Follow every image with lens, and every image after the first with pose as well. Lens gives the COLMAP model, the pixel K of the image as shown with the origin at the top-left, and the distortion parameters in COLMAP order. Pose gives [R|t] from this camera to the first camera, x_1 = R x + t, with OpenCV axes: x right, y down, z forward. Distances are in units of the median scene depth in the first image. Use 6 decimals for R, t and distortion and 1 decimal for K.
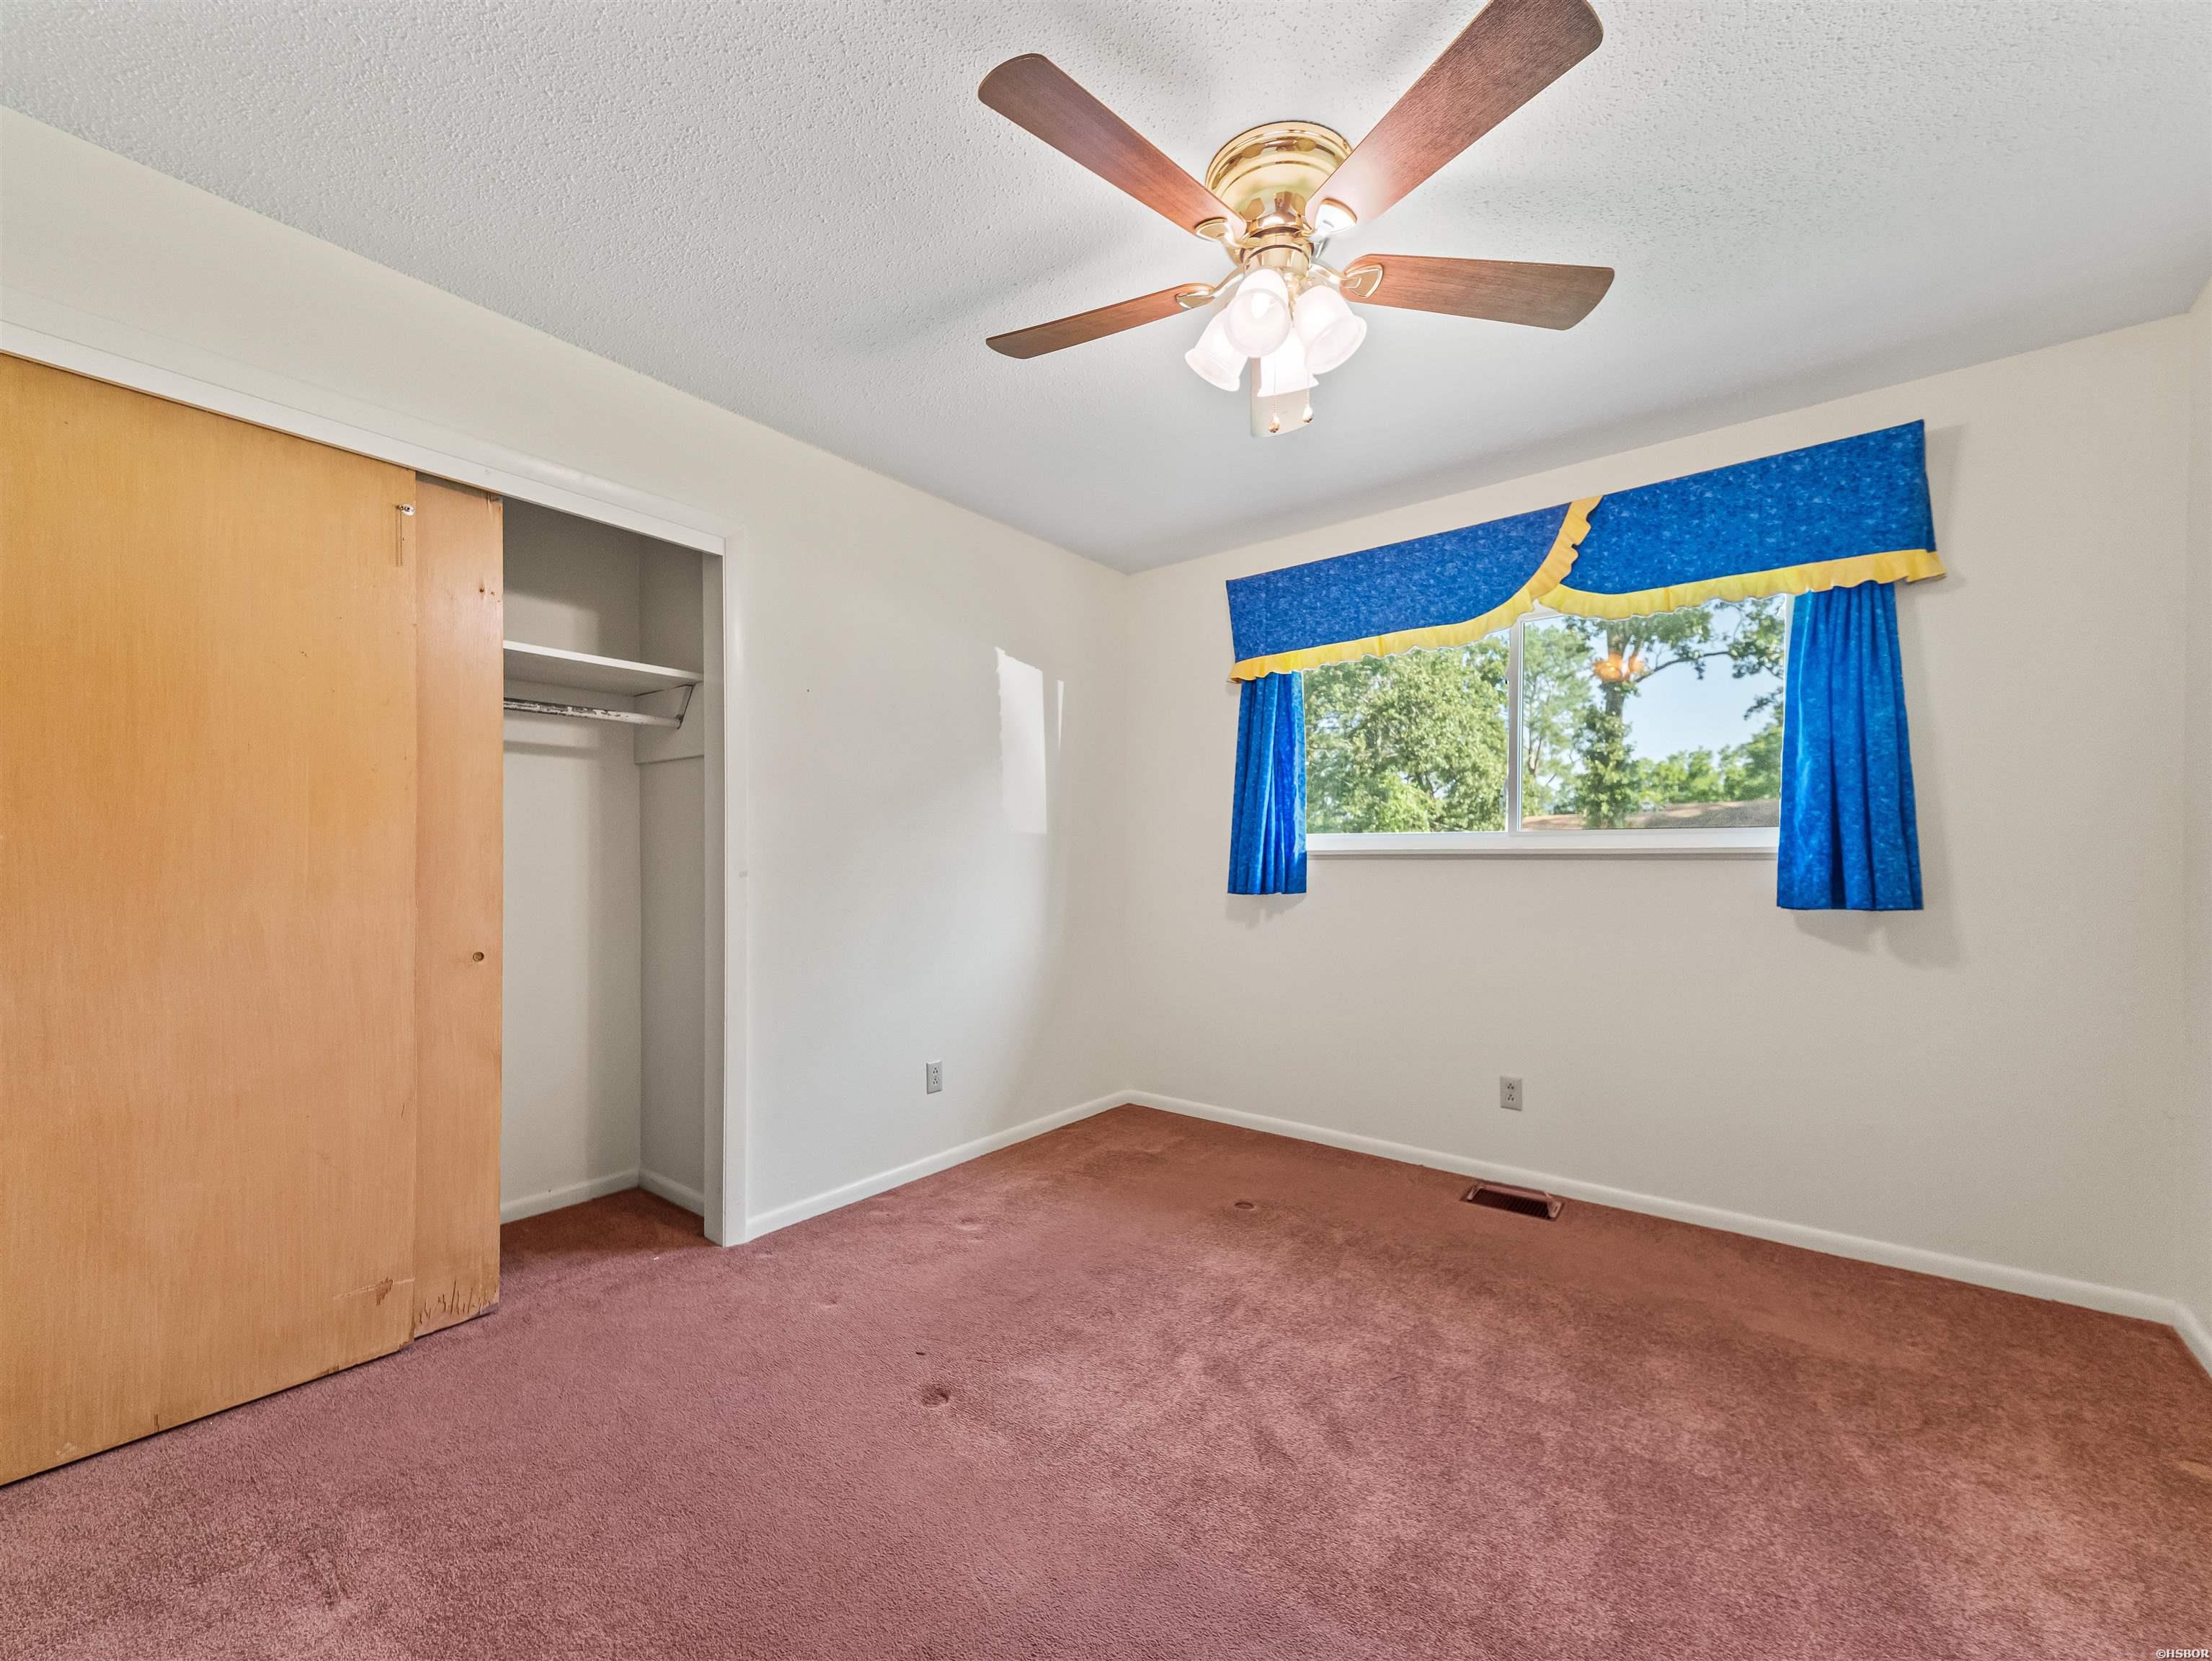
lens RADIAL K [[871.8, 0, 1122.6], [0, 871.8, 844.8], [0, 0, 1]] dist [0.040669, -0.014072]
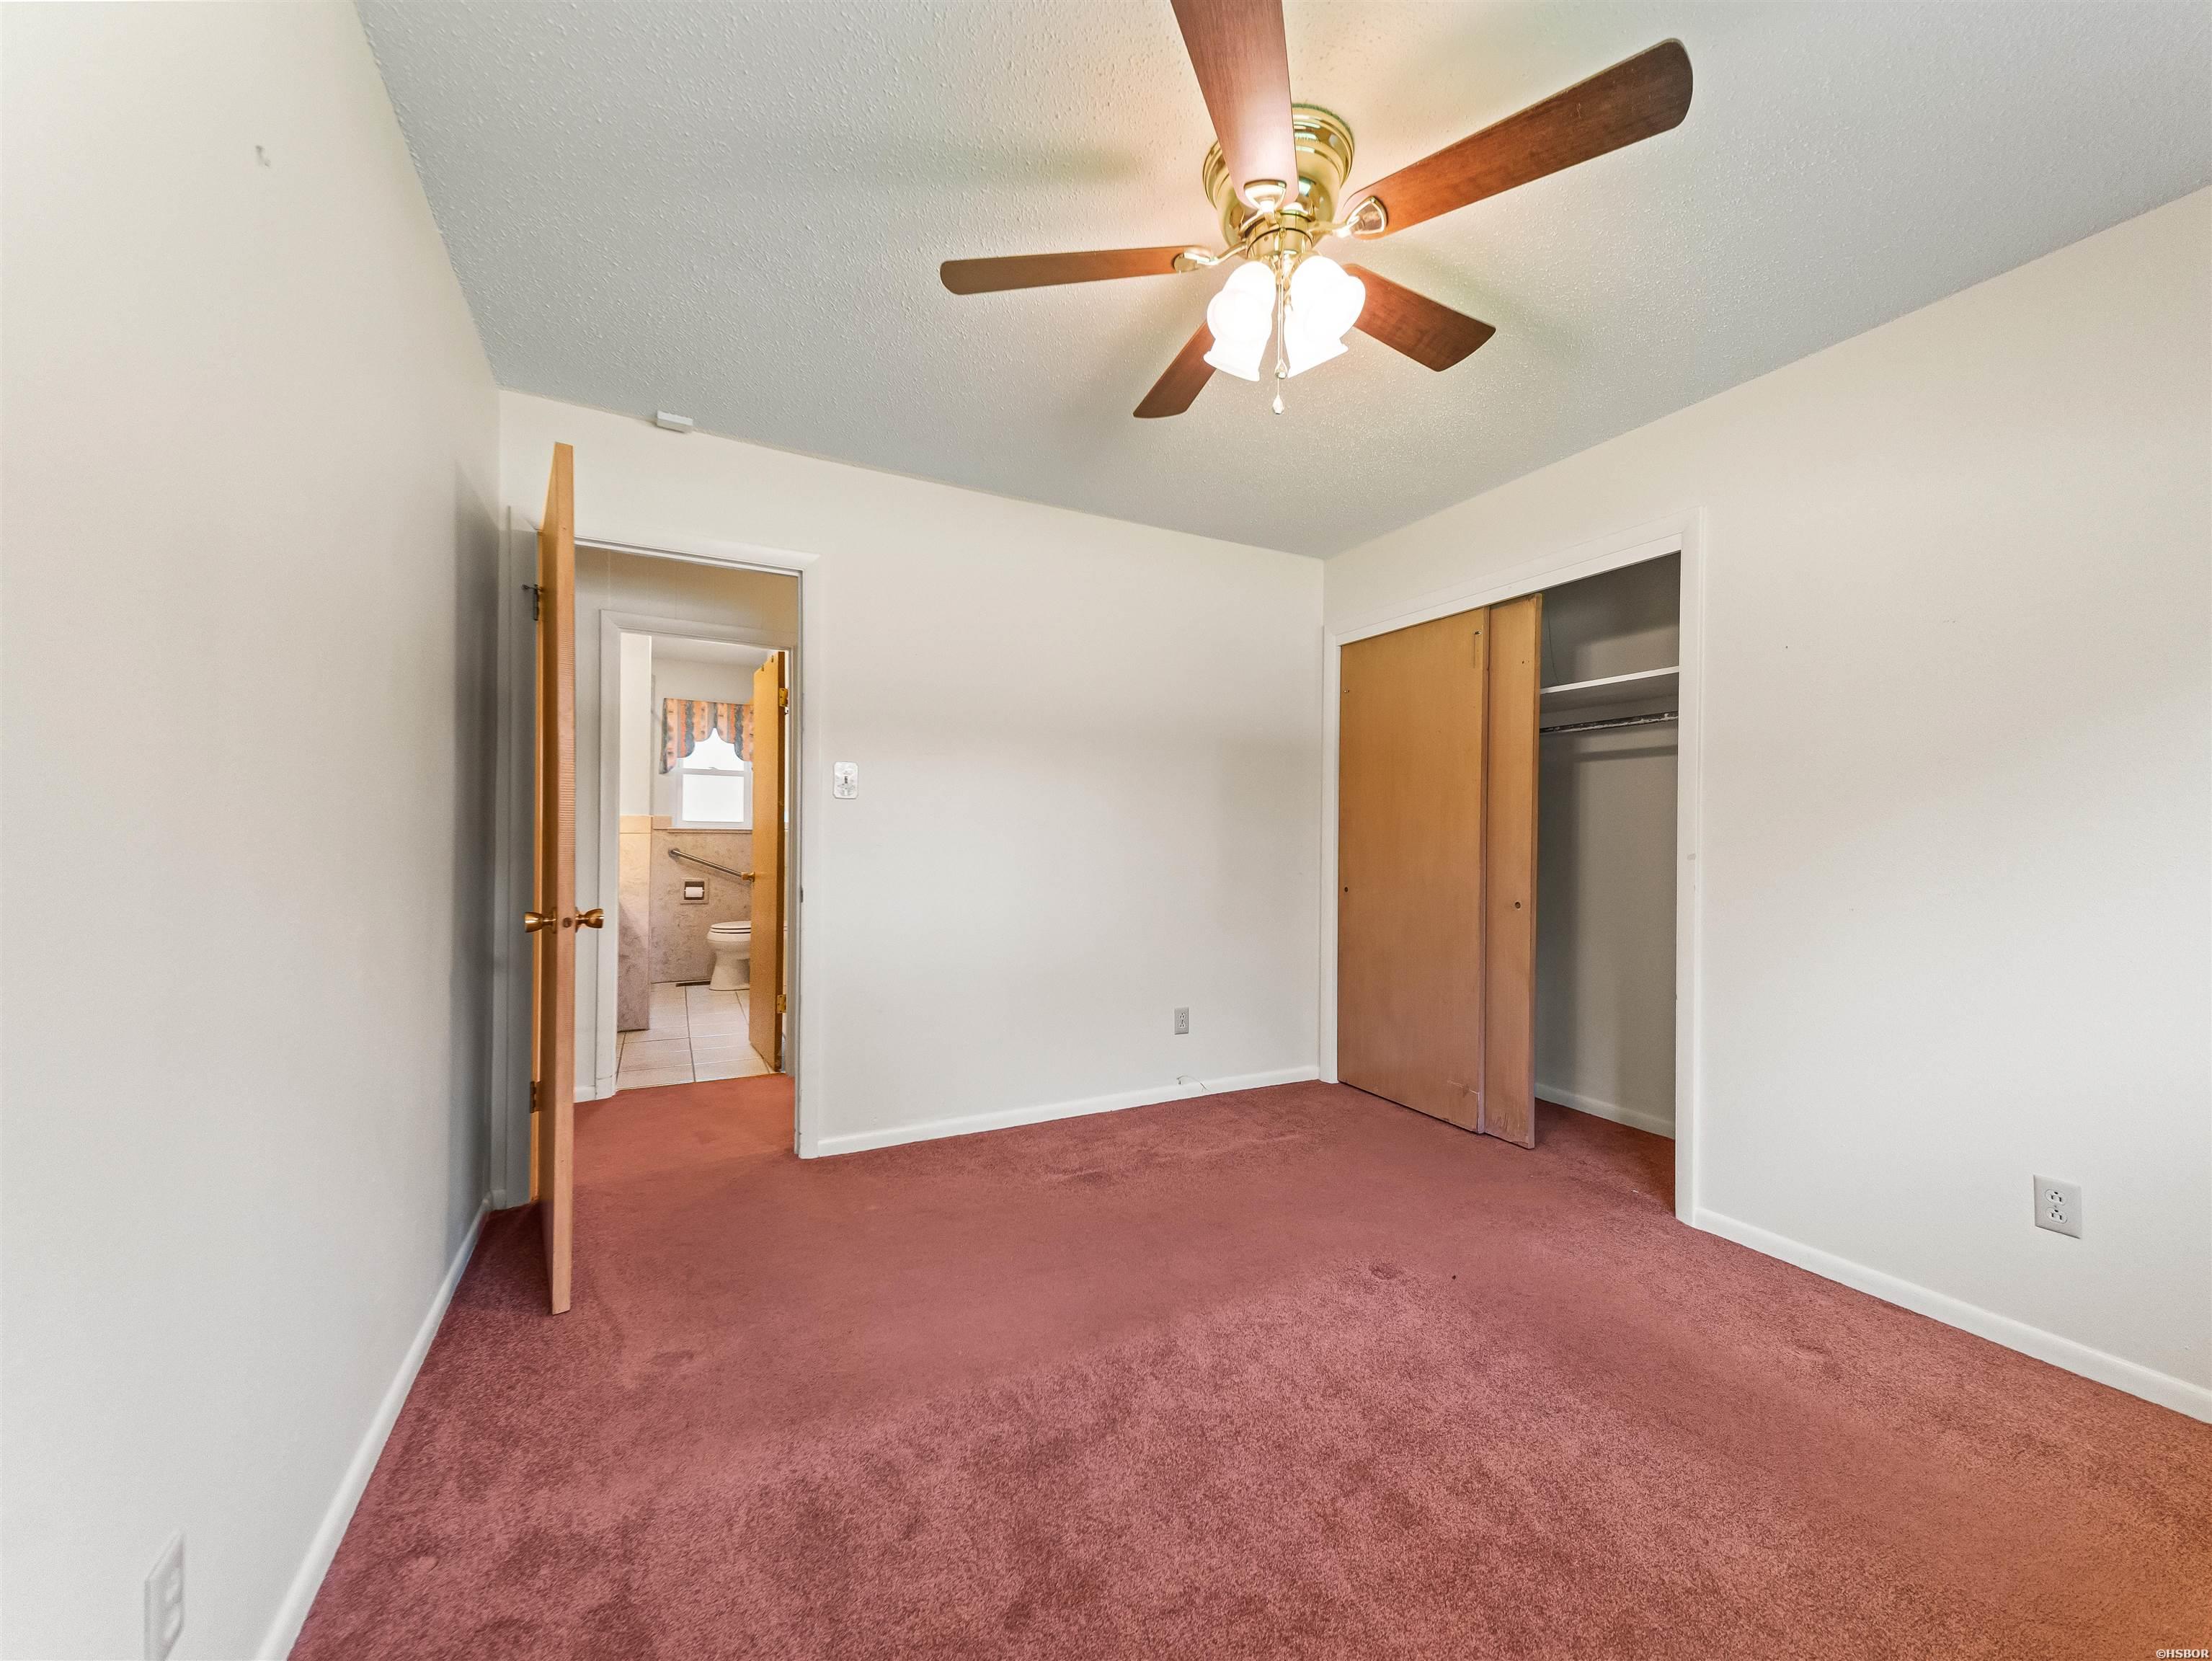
lens RADIAL K [[854.7, 0, 1102.4], [0, 854.7, 838.9], [0, 0, 1]] dist [0.034040, -0.012866]
pose [[-0.438612, -0.012260, -0.898593, 0.778054], [0.010437, 0.999770, -0.018735, 0.025363], [0.898616, -0.017596, -0.438384, 0.871163]]
